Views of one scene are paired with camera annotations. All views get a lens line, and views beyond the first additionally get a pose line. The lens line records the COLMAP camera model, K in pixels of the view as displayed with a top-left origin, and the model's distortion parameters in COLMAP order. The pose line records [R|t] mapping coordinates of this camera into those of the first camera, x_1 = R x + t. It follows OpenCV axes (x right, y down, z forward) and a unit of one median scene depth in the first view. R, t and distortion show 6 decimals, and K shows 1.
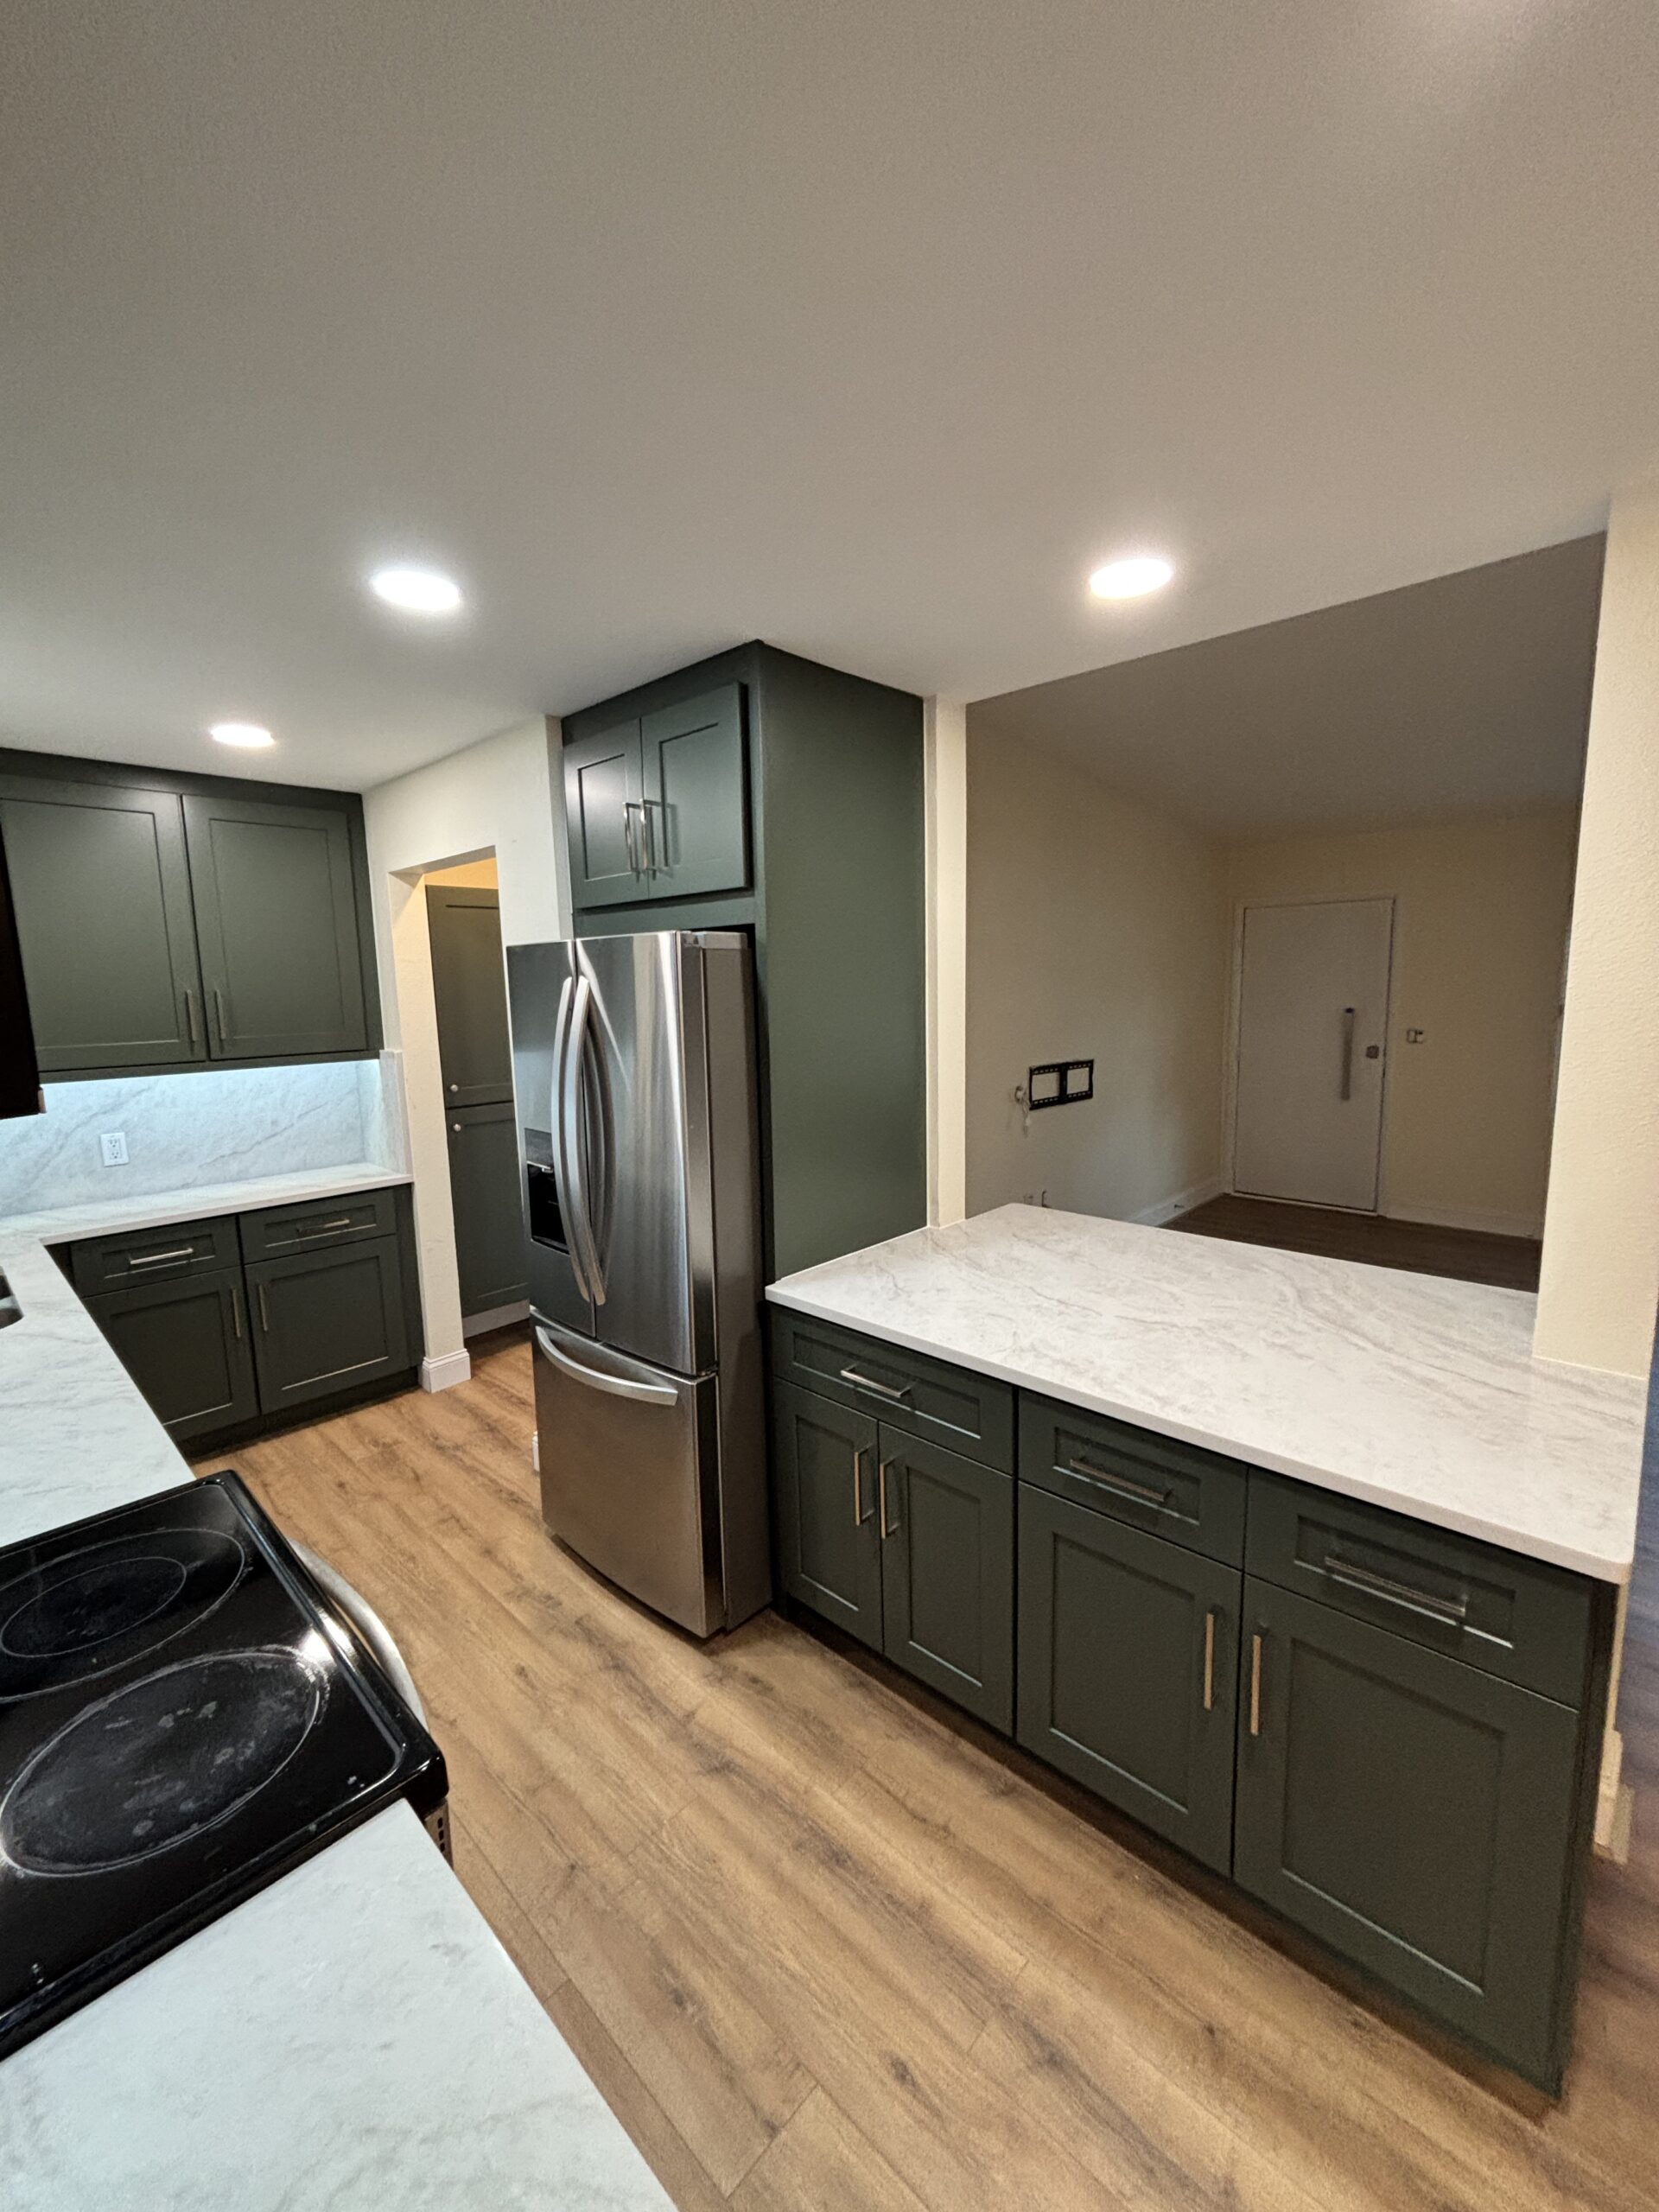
lens RADIAL K [[893.2, 0, 833.5], [0, 893.2, 1104.5], [0, 0, 1]] dist [-0.024739, 0.014226]
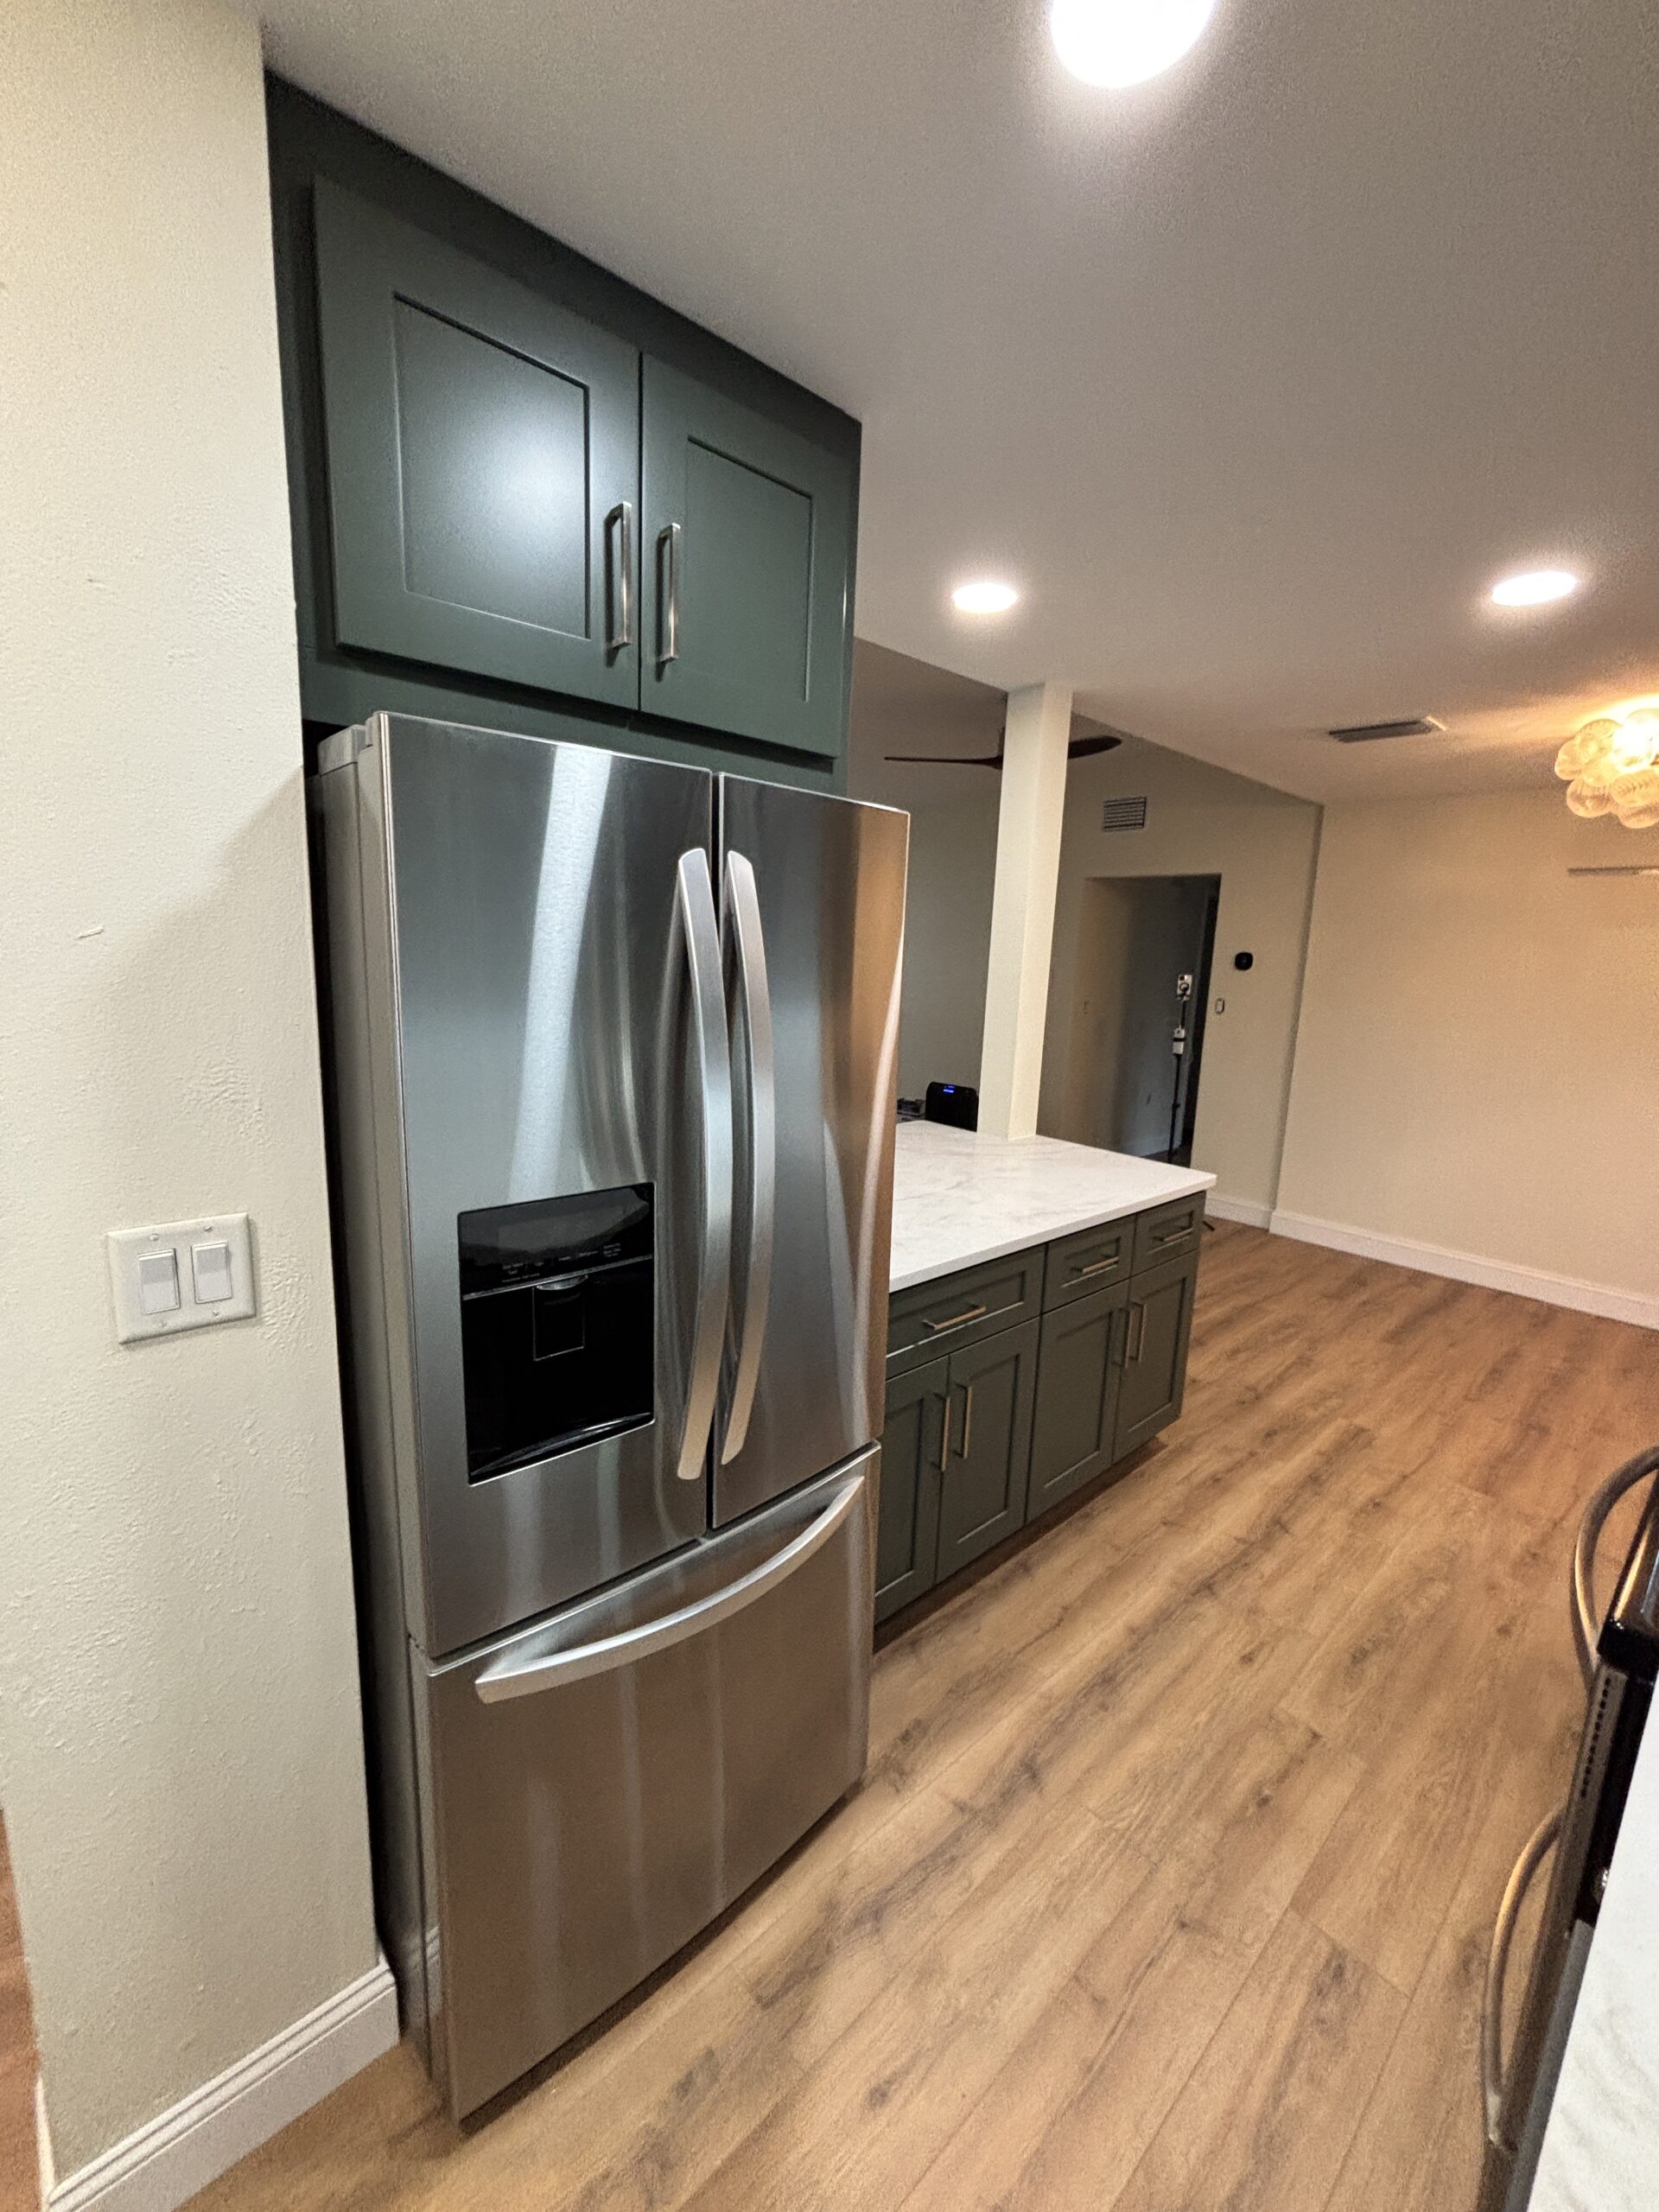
lens RADIAL K [[896.9, 0, 835.7], [0, 896.9, 1100.0], [0, 0, 1]] dist [-0.000456, 0.000574]
pose [[0.073194, -0.145672, 0.986622, -0.578260], [0.093532, 0.985918, 0.138630, -0.049390], [-0.992922, 0.082134, 0.085788, 0.644155]]
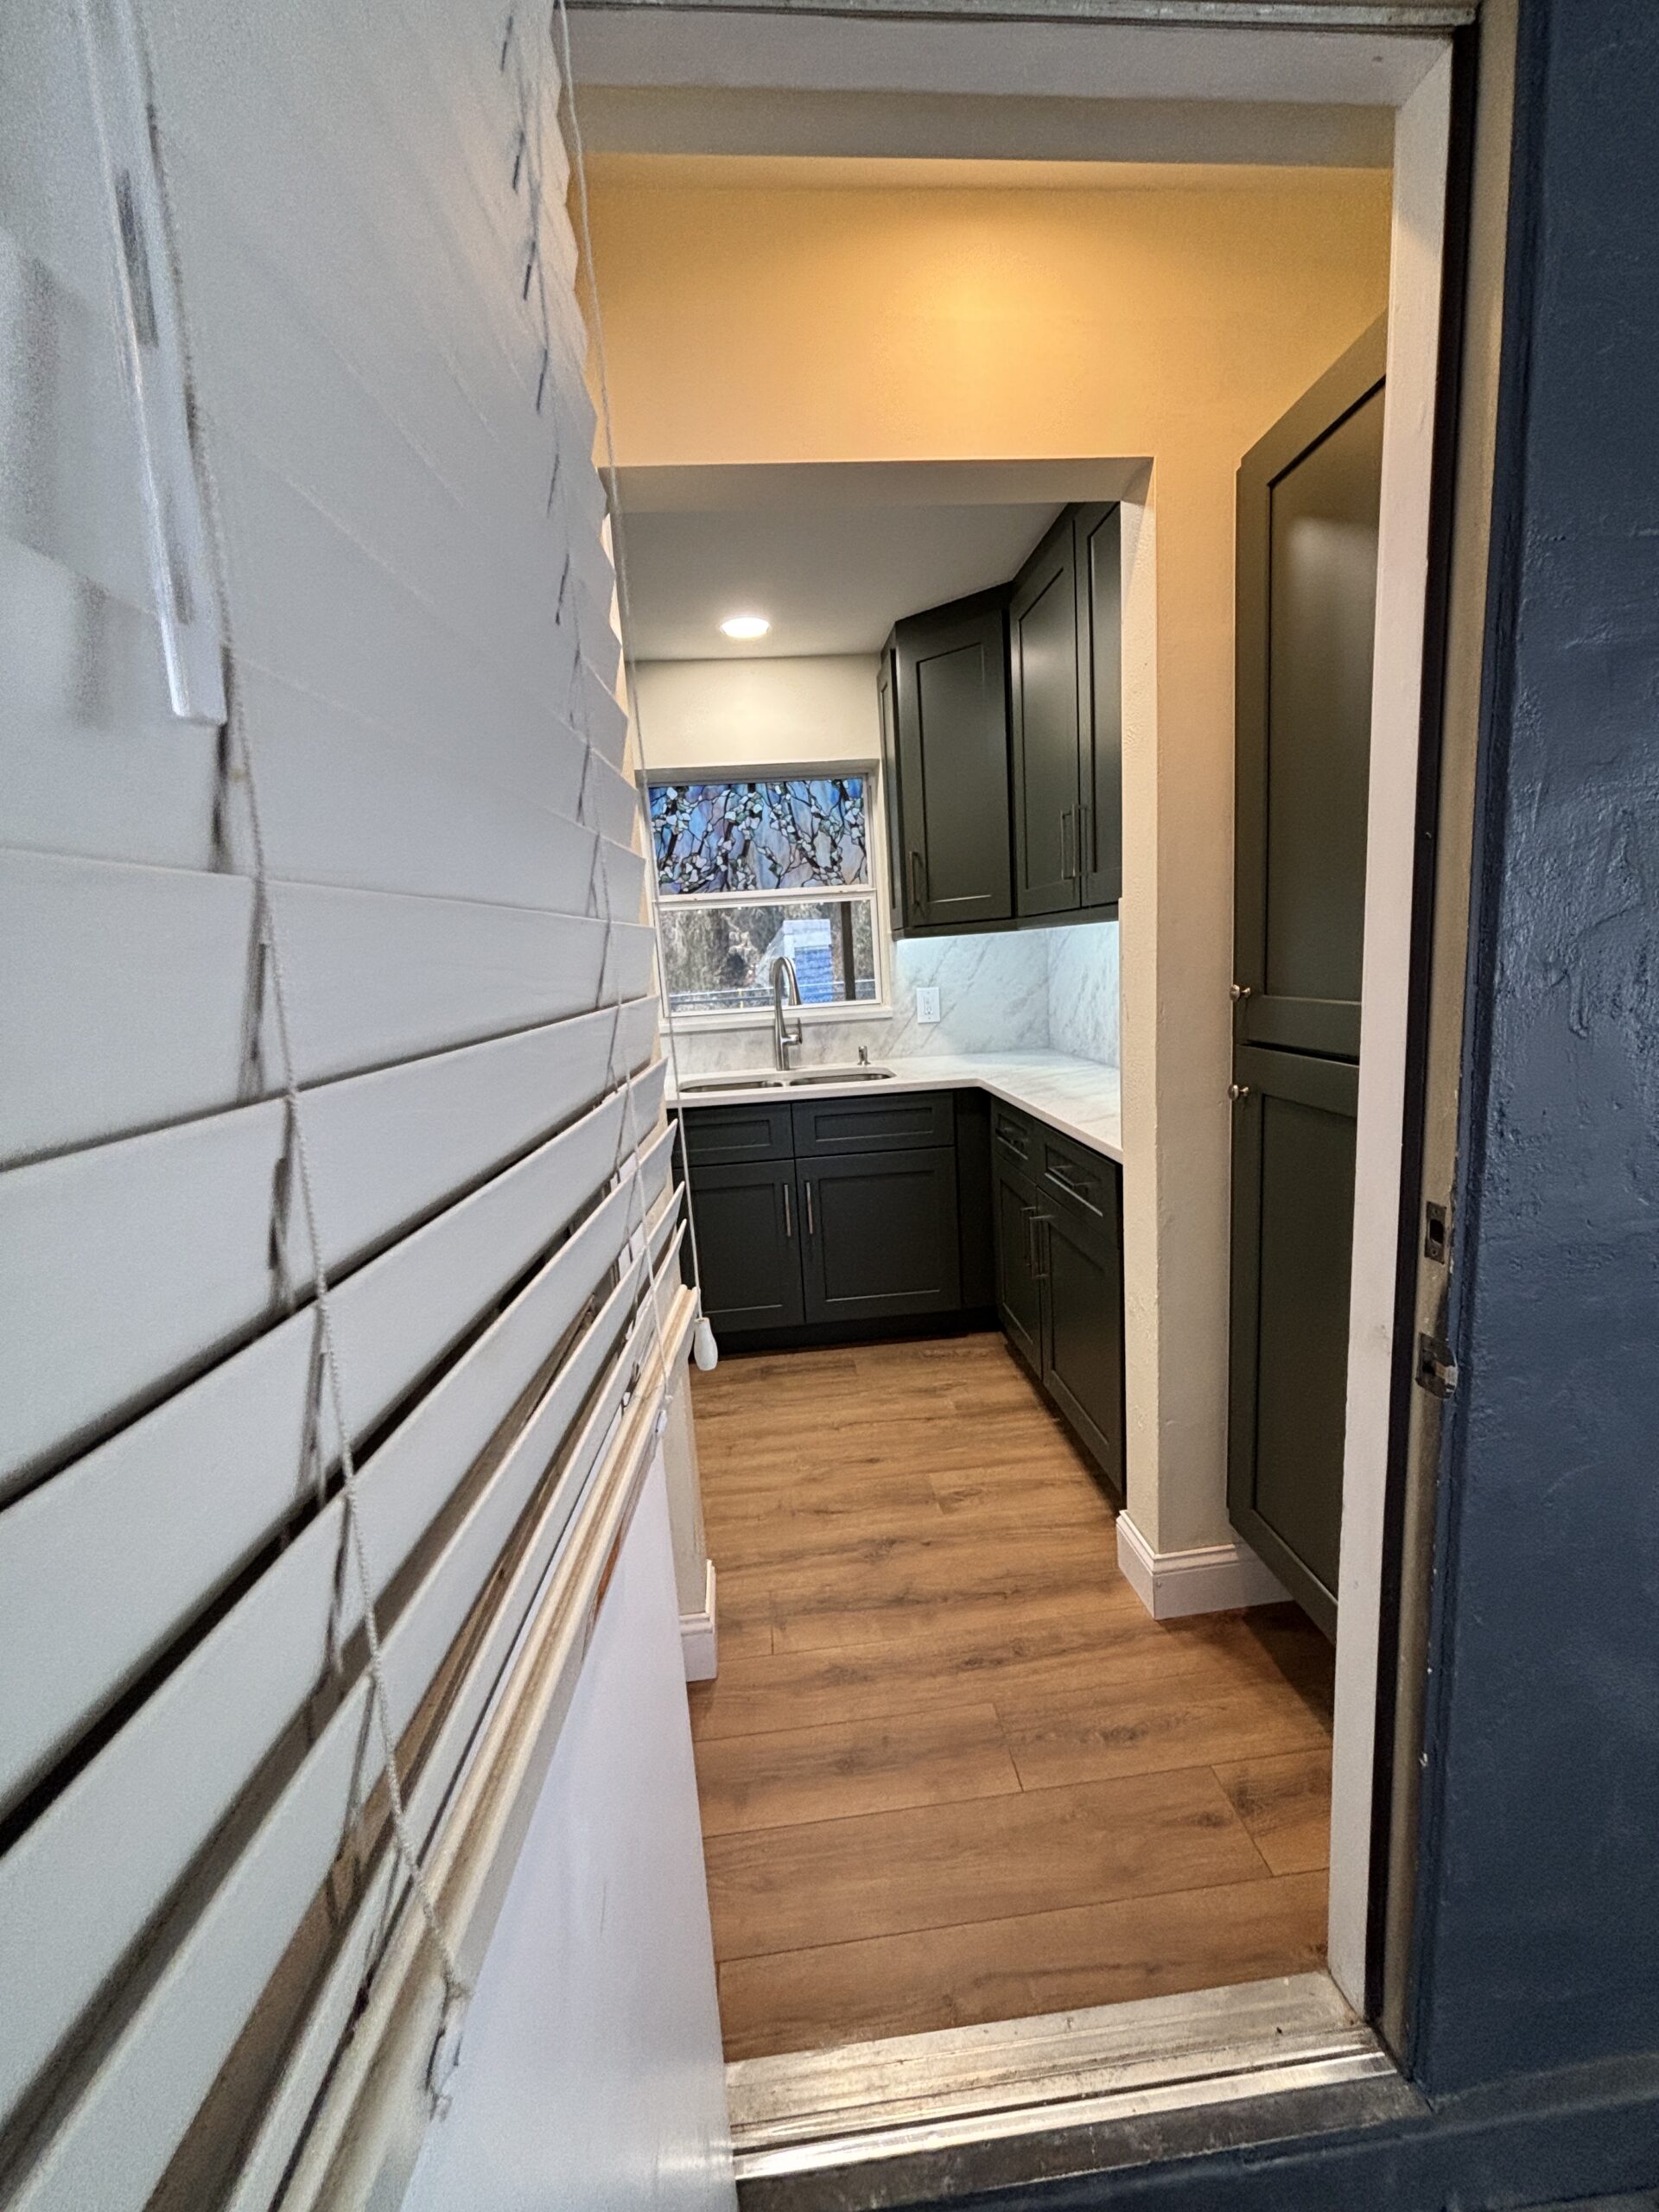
lens RADIAL K [[885.4, 0, 822.4], [0, 885.4, 1100.0], [0, 0, 1]] dist [0.058314, -0.000005]
pose [[-0.661760, 0.183861, -0.726821, -0.005882], [-0.026368, 0.963154, 0.267654, -0.089264], [0.749252, 0.196288, -0.632529, 1.363076]]
